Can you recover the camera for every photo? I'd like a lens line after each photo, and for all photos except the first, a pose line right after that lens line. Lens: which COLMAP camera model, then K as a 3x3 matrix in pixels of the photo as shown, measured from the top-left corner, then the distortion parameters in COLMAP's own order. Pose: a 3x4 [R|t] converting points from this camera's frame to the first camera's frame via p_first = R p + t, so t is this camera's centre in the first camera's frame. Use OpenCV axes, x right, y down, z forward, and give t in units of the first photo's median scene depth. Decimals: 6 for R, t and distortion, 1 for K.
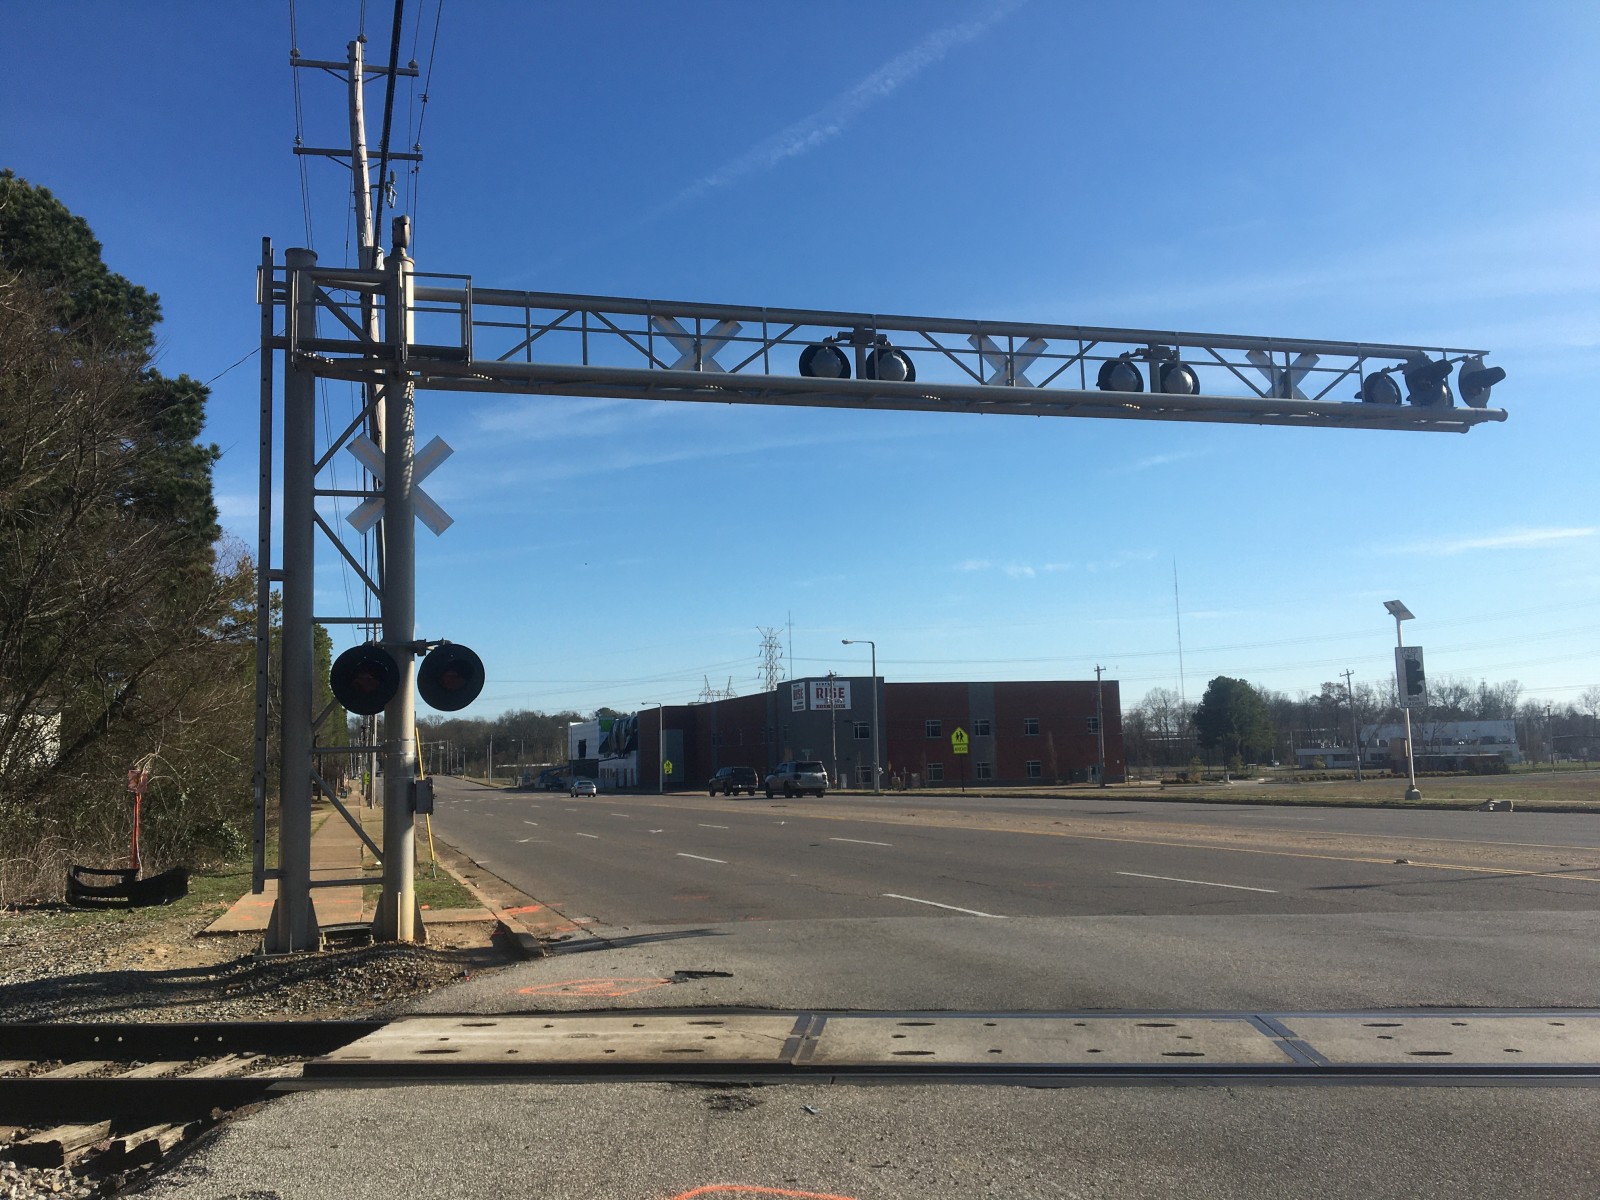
lens RADIAL K [[1358.1, 0, 790.8], [0, 1358.1, 592.6], [0, 0, 1]] dist [0.085638, -0.118860]
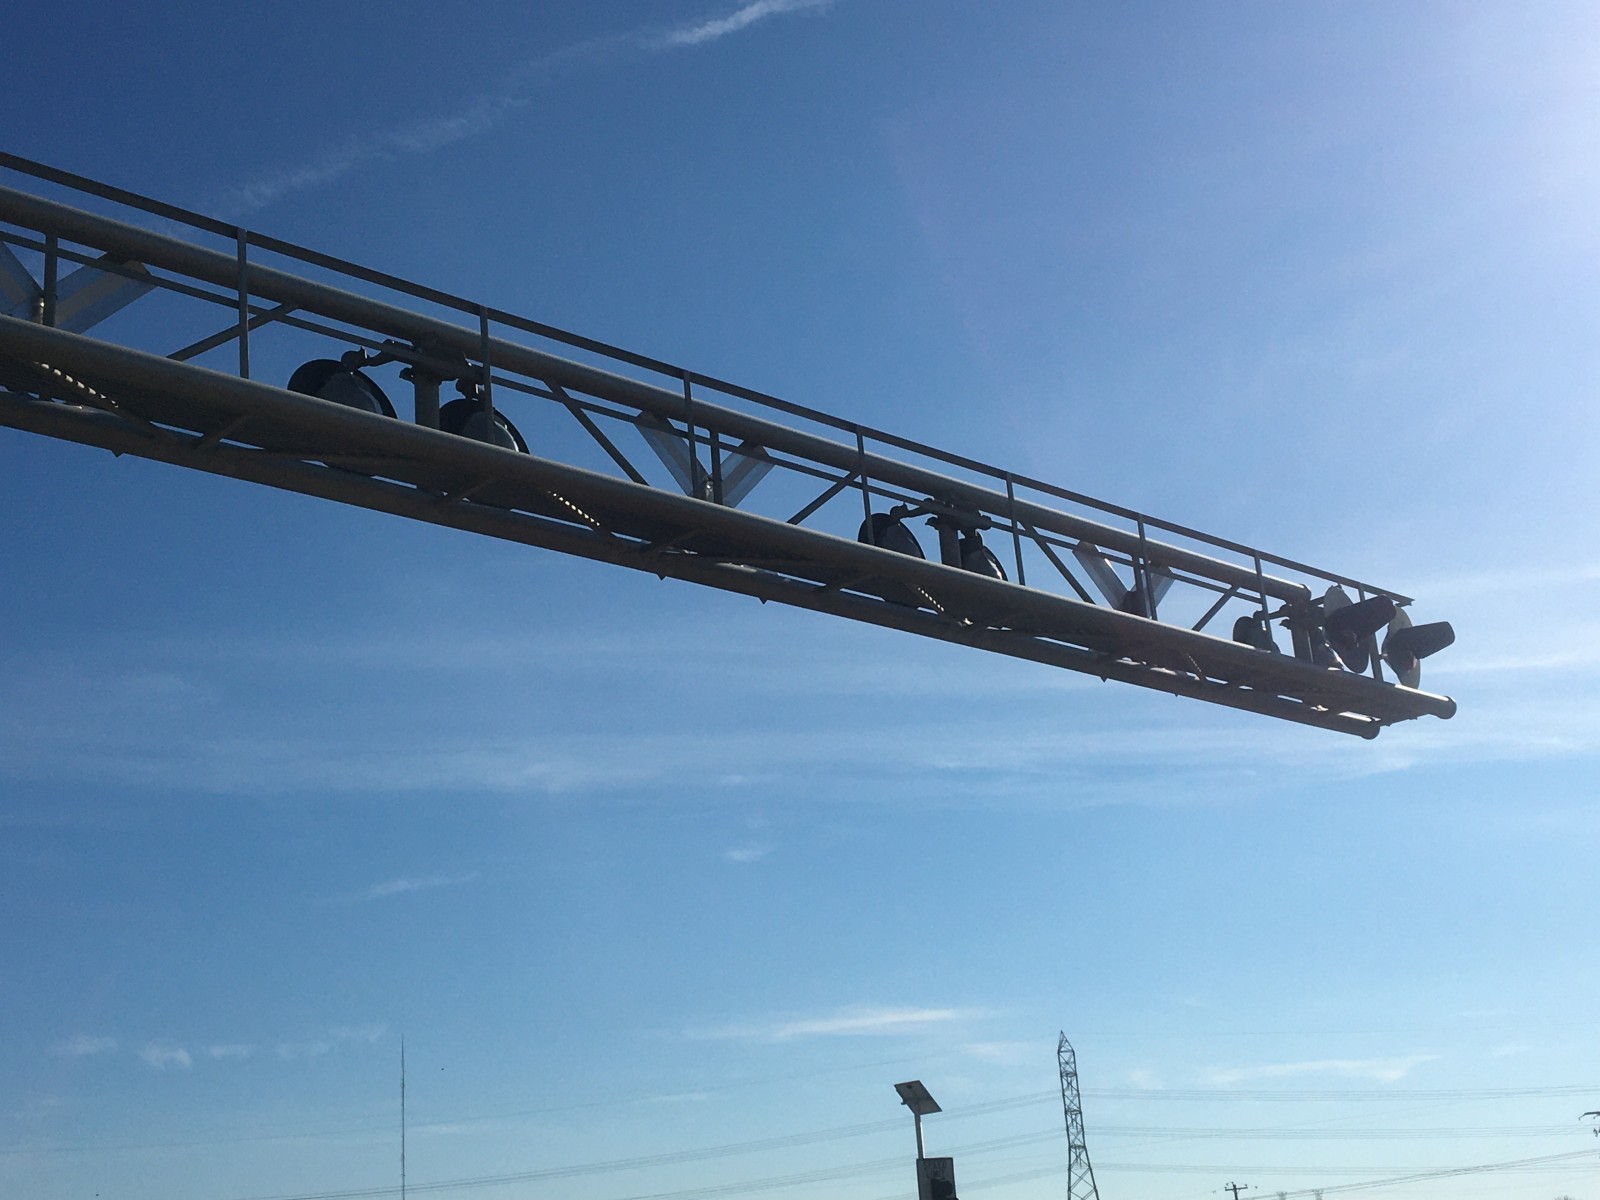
lens RADIAL K [[2059.0, 0, 800.0], [0, 2059.0, 600.0], [0, 0, 1]] dist [0.065311, 0.002718]
pose [[0.896122, 0.112812, 0.429232, -0.042220], [-0.010186, 0.972128, -0.234231, 0.013587], [-0.443692, 0.205527, 0.872294, 0.145359]]
